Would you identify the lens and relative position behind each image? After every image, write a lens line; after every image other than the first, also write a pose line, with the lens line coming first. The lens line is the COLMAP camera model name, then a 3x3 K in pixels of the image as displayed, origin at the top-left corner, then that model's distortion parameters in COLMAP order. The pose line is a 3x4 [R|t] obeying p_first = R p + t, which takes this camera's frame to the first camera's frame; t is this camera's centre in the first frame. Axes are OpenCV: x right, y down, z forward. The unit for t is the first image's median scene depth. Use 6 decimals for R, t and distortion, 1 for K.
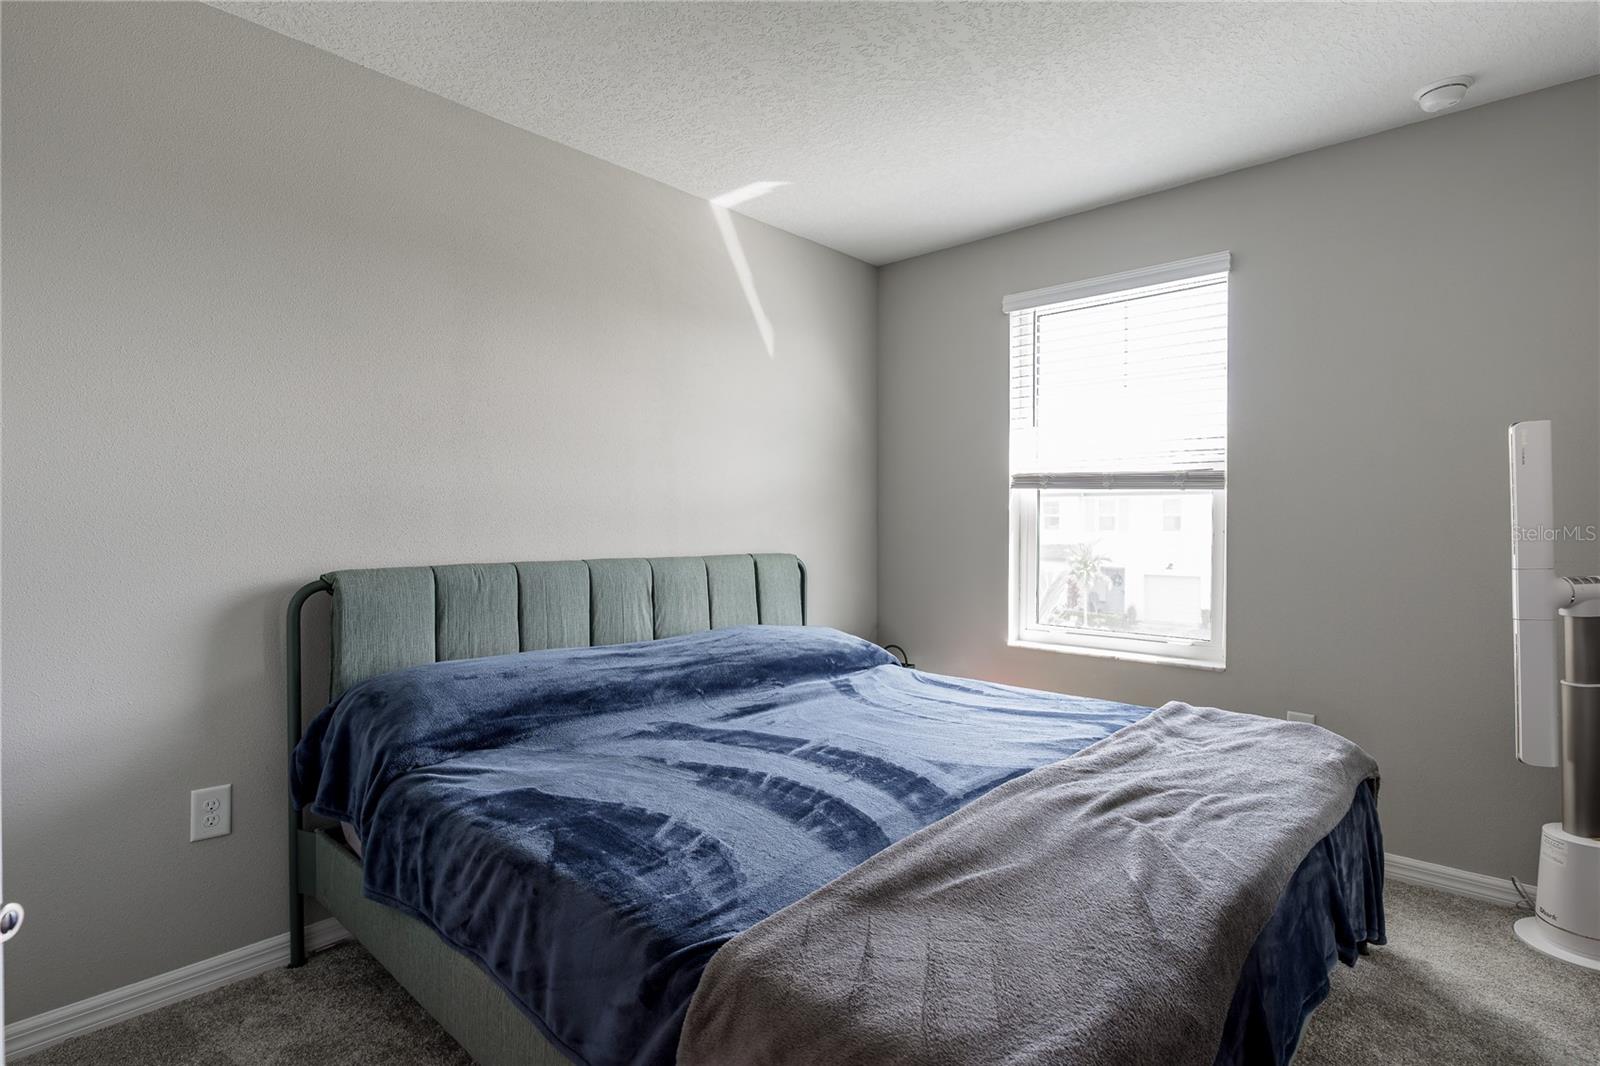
lens RADIAL K [[787.3, 0, 801.6], [0, 787.3, 526.5], [0, 0, 1]] dist [-0.005791, -0.000231]
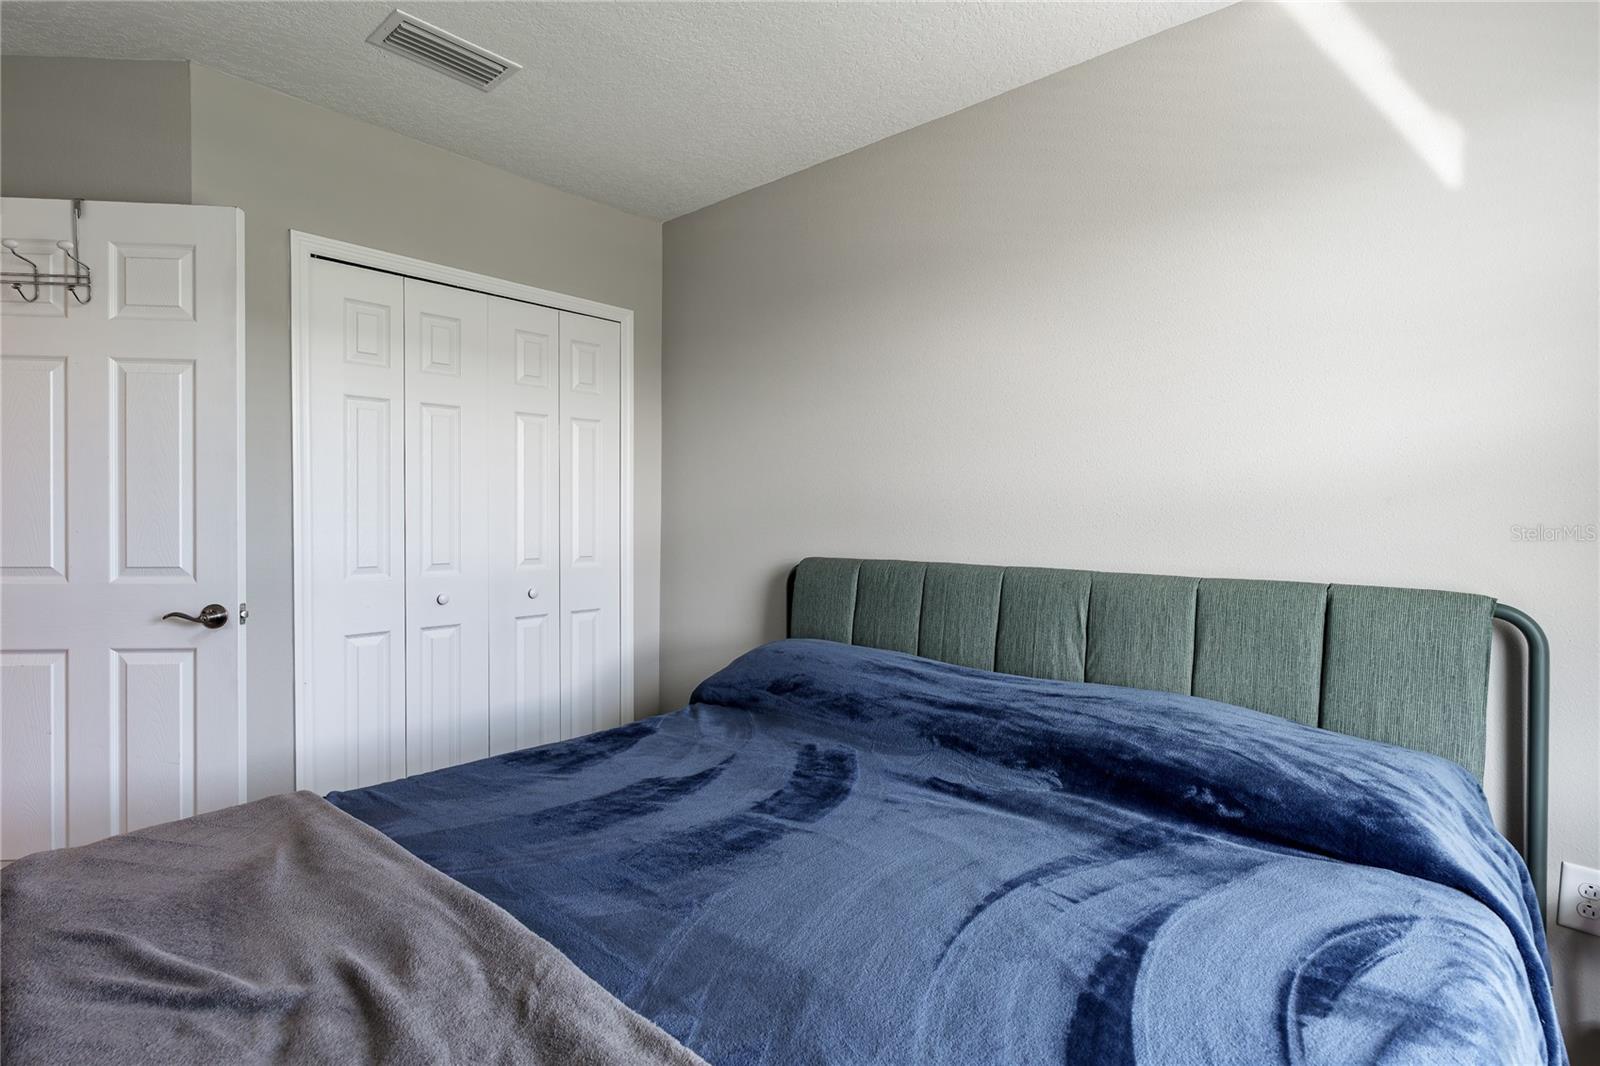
lens RADIAL K [[787.3, 0, 801.5], [0, 787.3, 529.3], [0, 0, 1]] dist [-0.005791, -0.000231]
pose [[0.013574, 0.009453, -0.999863, 0.749609], [-0.011532, 0.999890, 0.009296, -0.004154], [0.999841, 0.011405, 0.013681, 1.005190]]
